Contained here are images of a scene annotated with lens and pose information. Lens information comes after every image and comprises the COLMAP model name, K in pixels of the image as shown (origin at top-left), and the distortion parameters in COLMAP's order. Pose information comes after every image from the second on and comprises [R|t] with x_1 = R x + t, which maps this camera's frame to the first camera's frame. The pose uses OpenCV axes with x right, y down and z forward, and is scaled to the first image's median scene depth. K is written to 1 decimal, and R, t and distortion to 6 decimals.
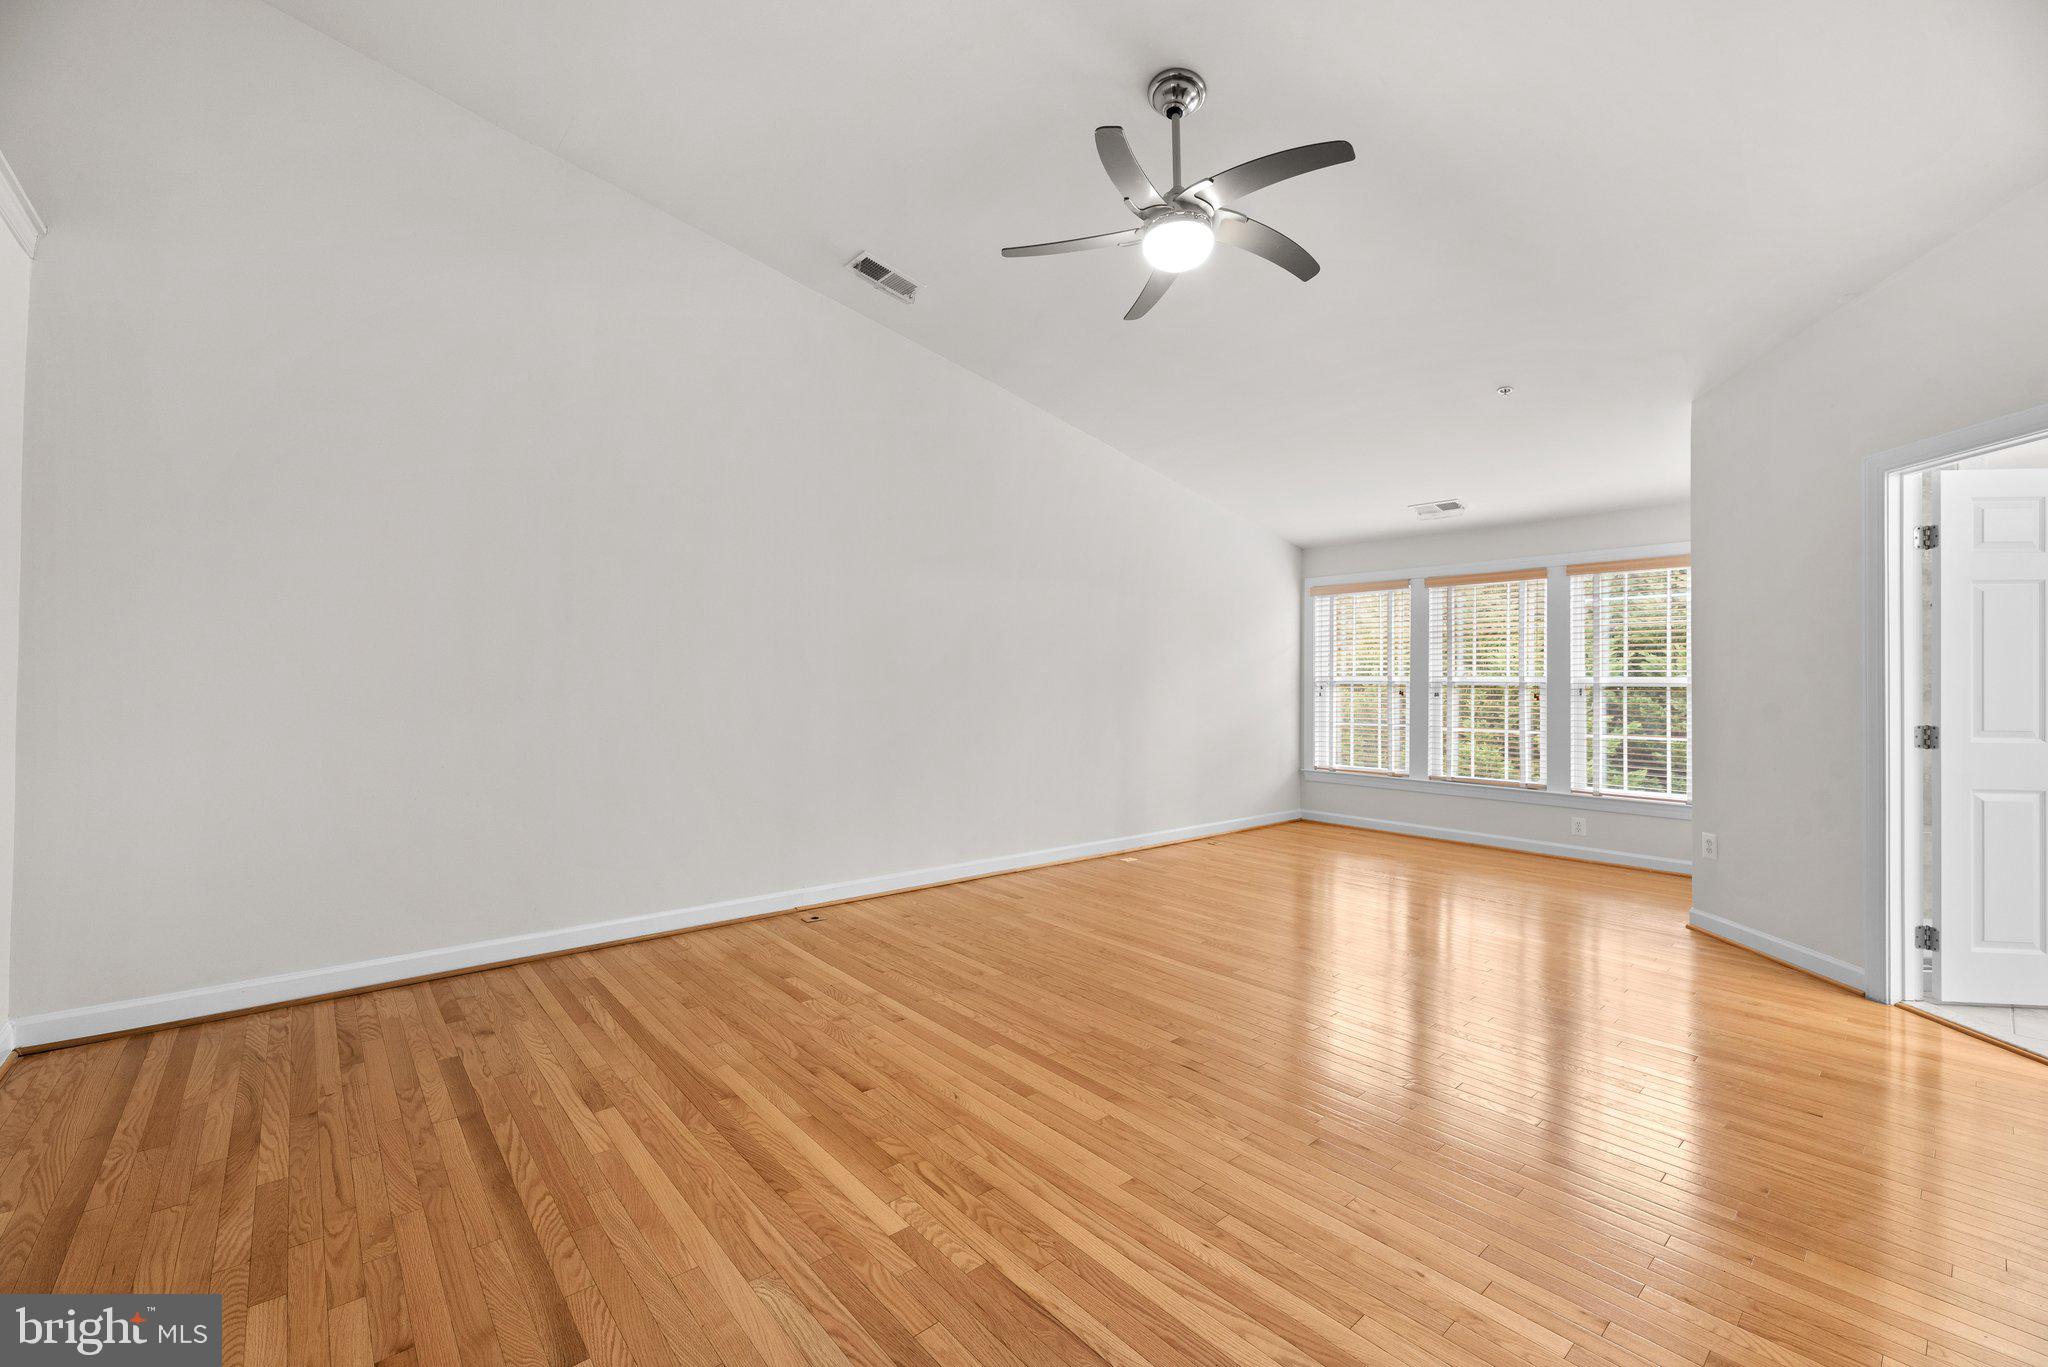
lens RADIAL K [[832.9, 0, 1029.2], [0, 832.9, 681.1], [0, 0, 1]] dist [-0.002498, 0.002340]
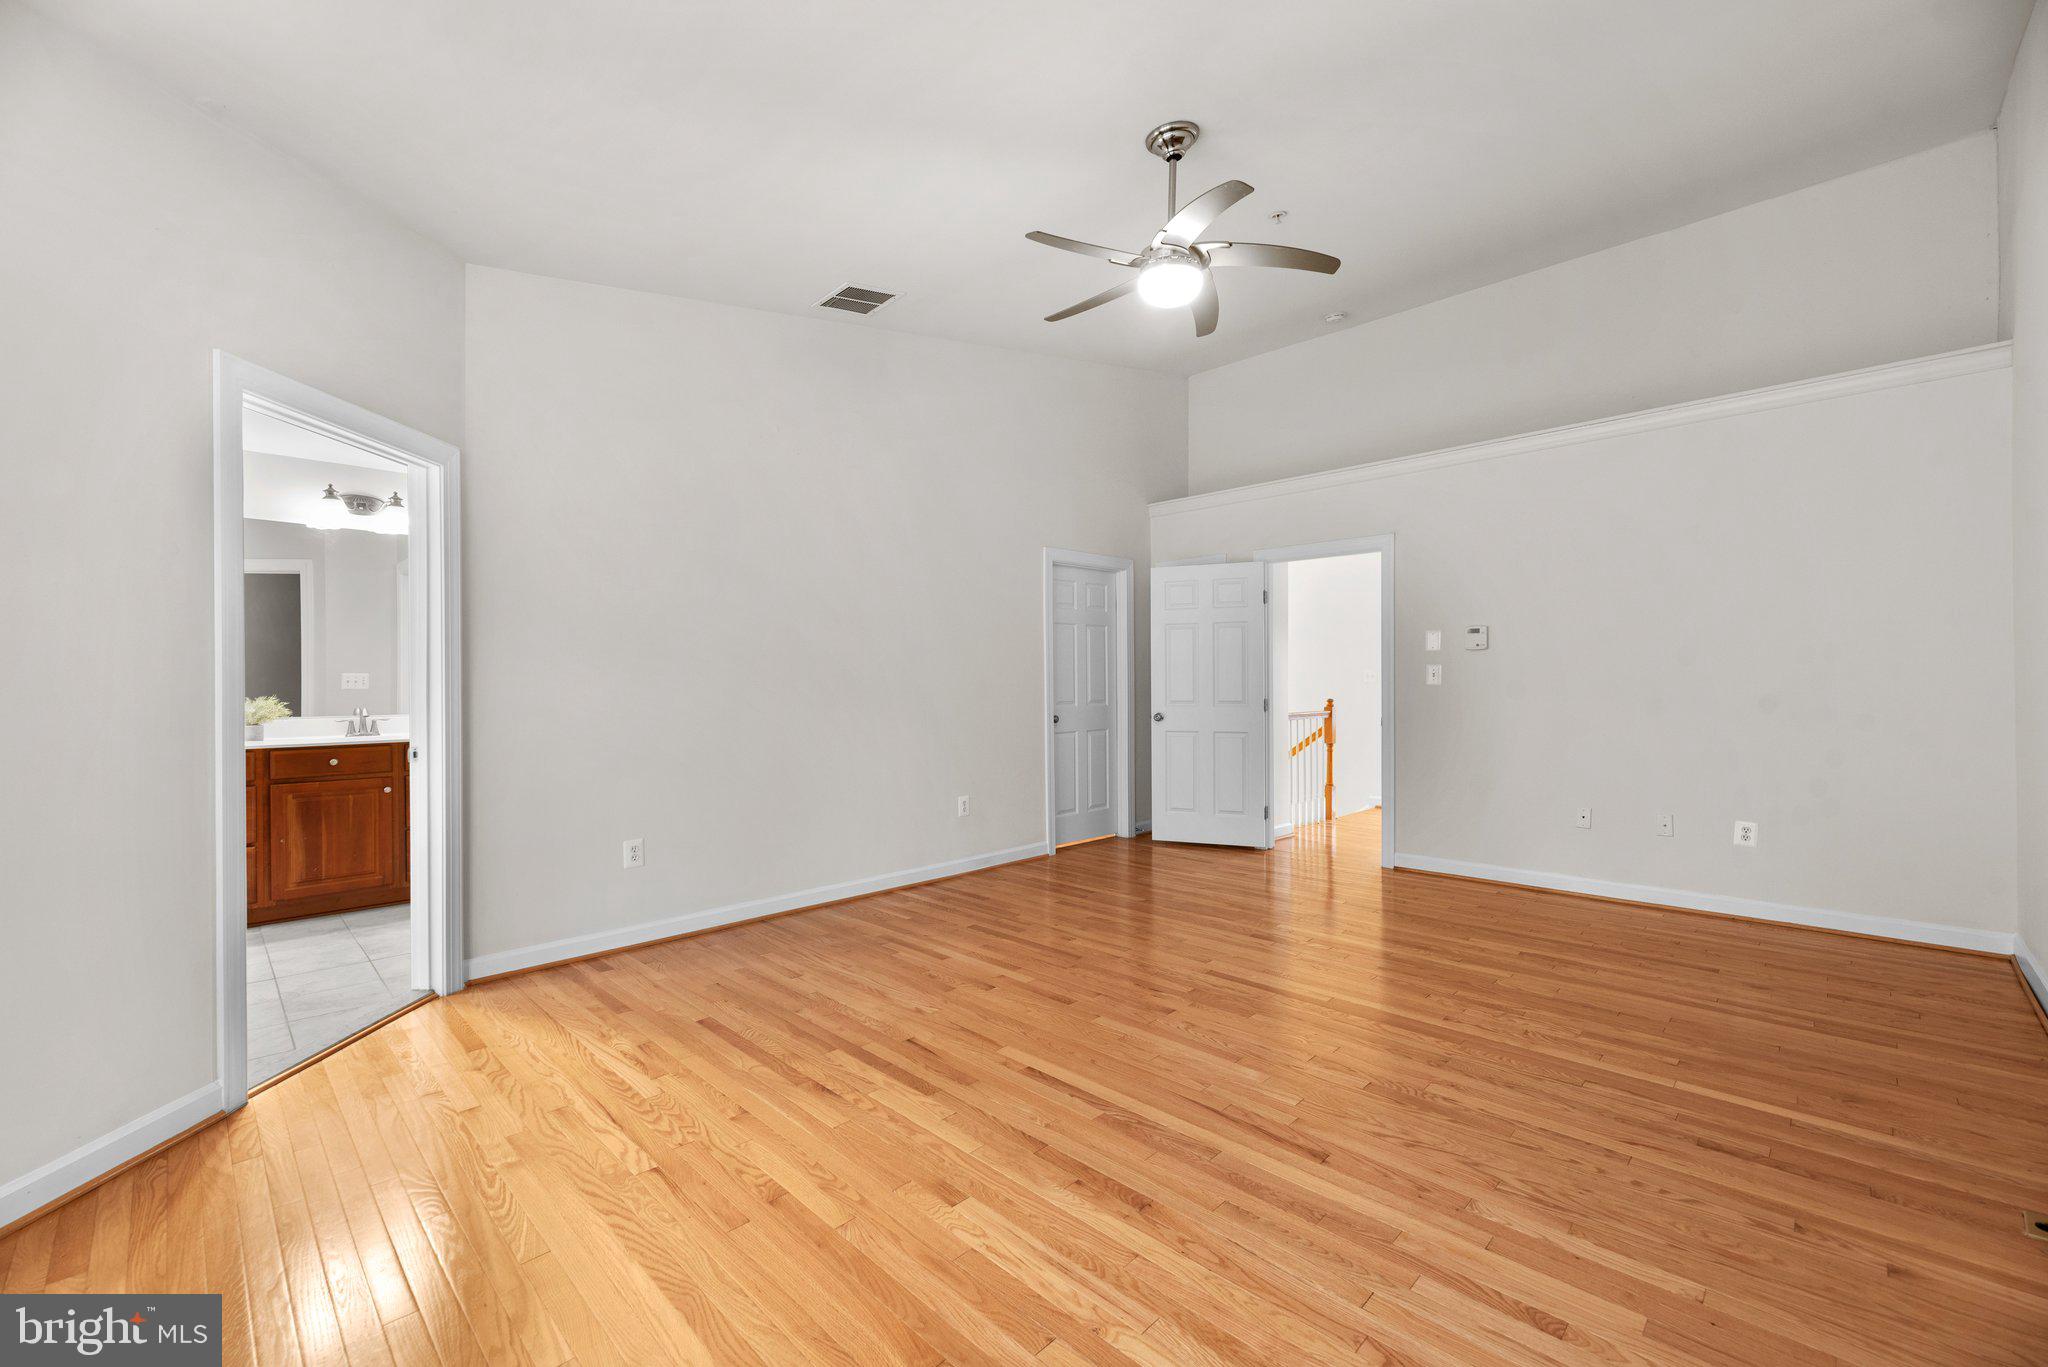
lens RADIAL K [[832.9, 0, 1031.9], [0, 832.9, 691.6], [0, 0, 1]] dist [-0.002498, 0.002340]
pose [[-0.997485, -0.004523, -0.070729, 0.207106], [-0.004742, 0.999984, 0.002926, 0.006337], [0.070714, 0.003254, -0.997491, 0.974894]]
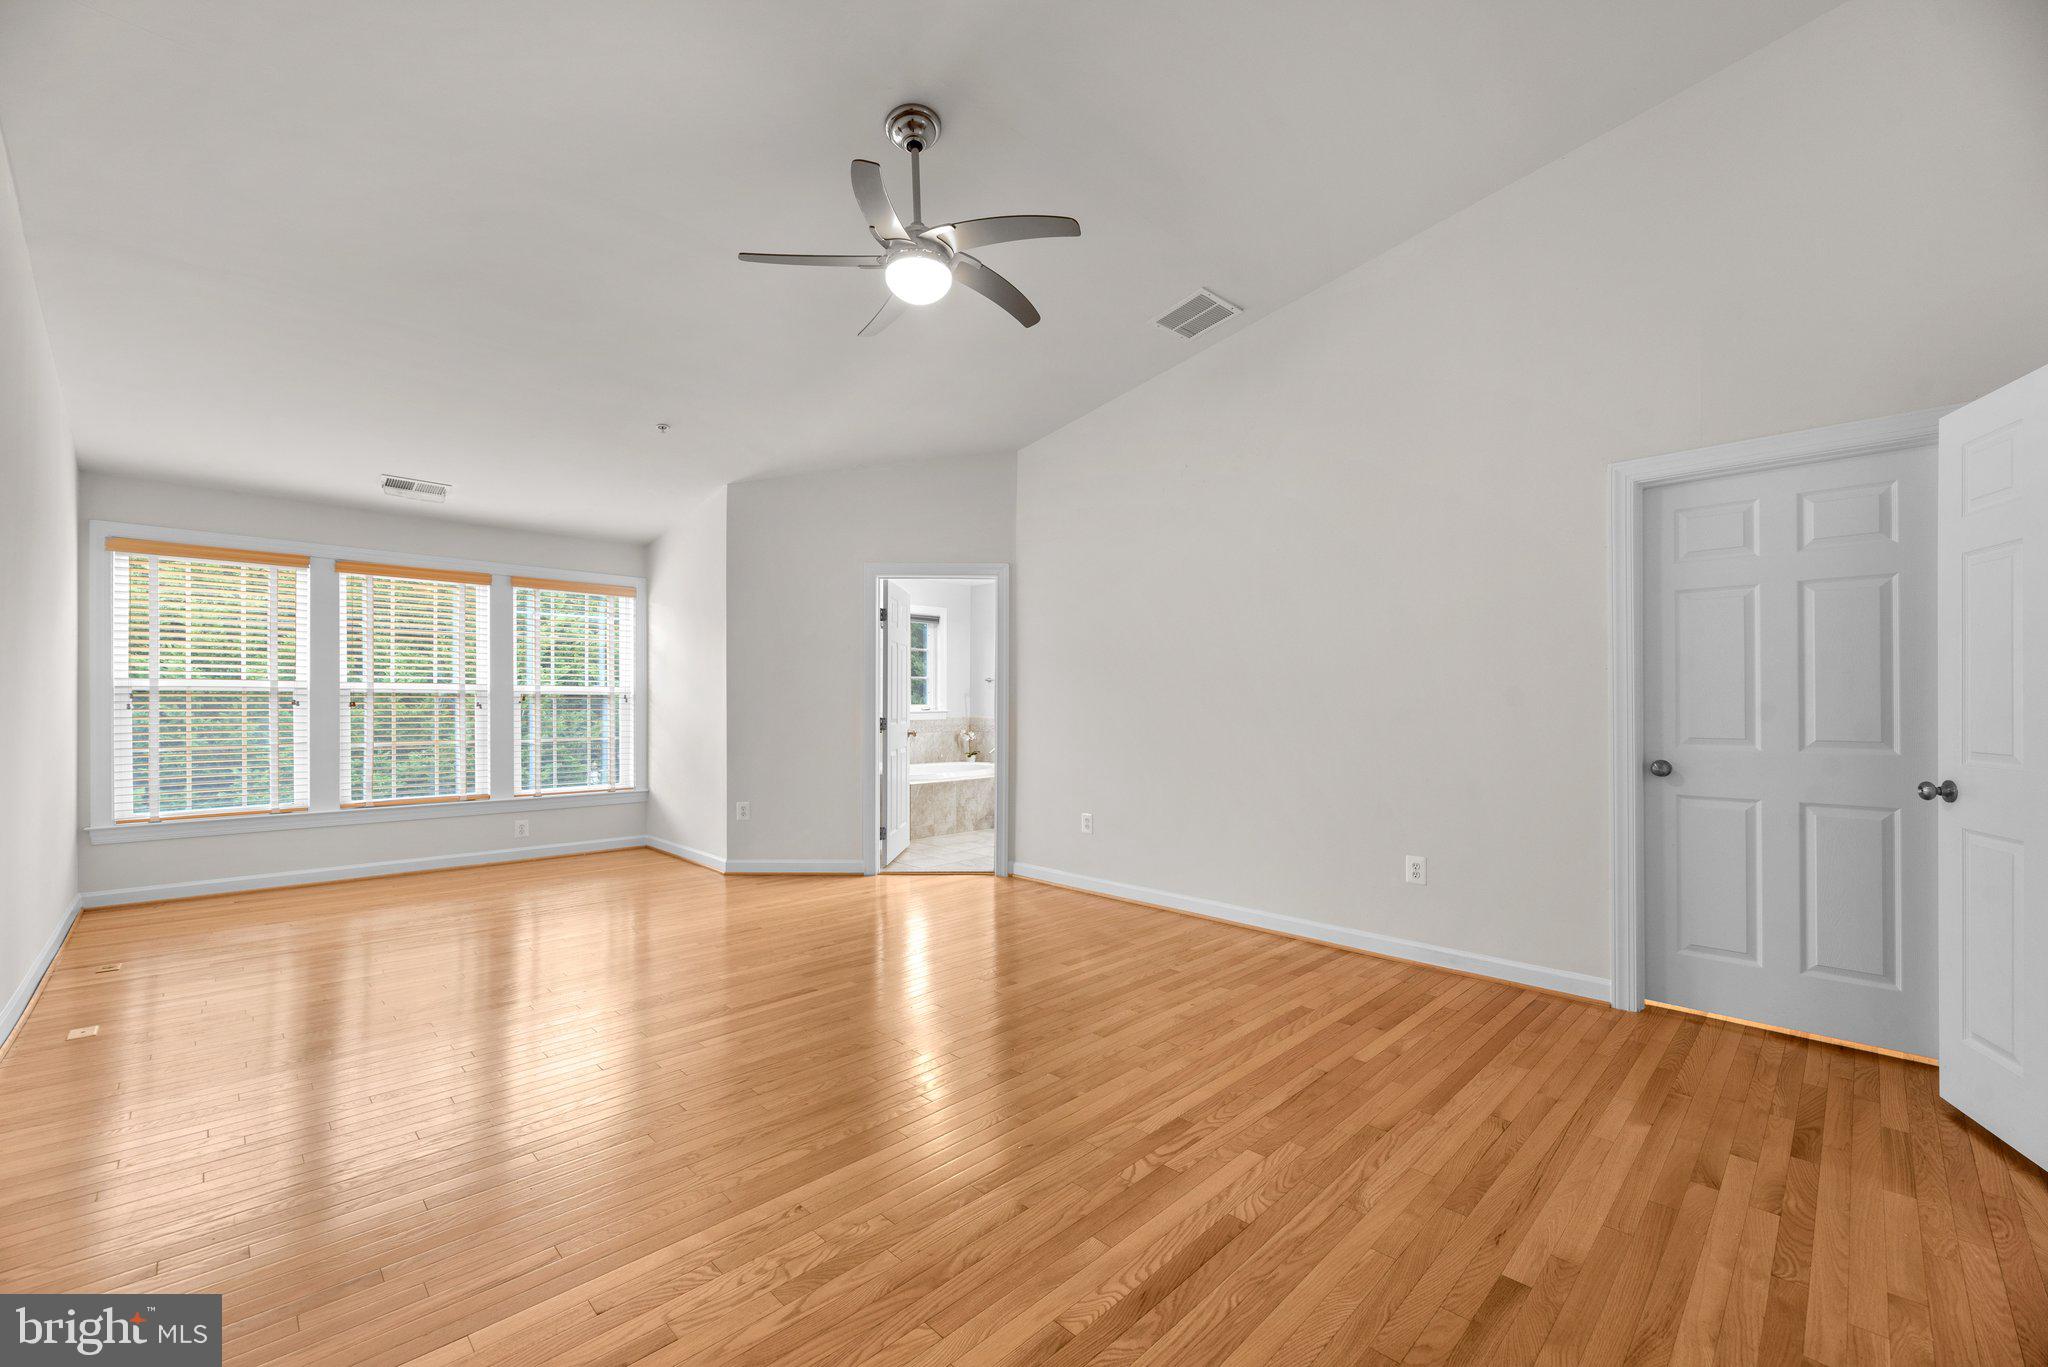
lens RADIAL K [[832.9, 0, 1019.1], [0, 832.9, 696.2], [0, 0, 1]] dist [-0.002498, 0.002340]
pose [[-0.054251, -0.006298, 0.998507, -0.409496], [-0.011165, 0.999921, 0.005701, -0.003862], [-0.998465, -0.010839, -0.054317, 0.430734]]
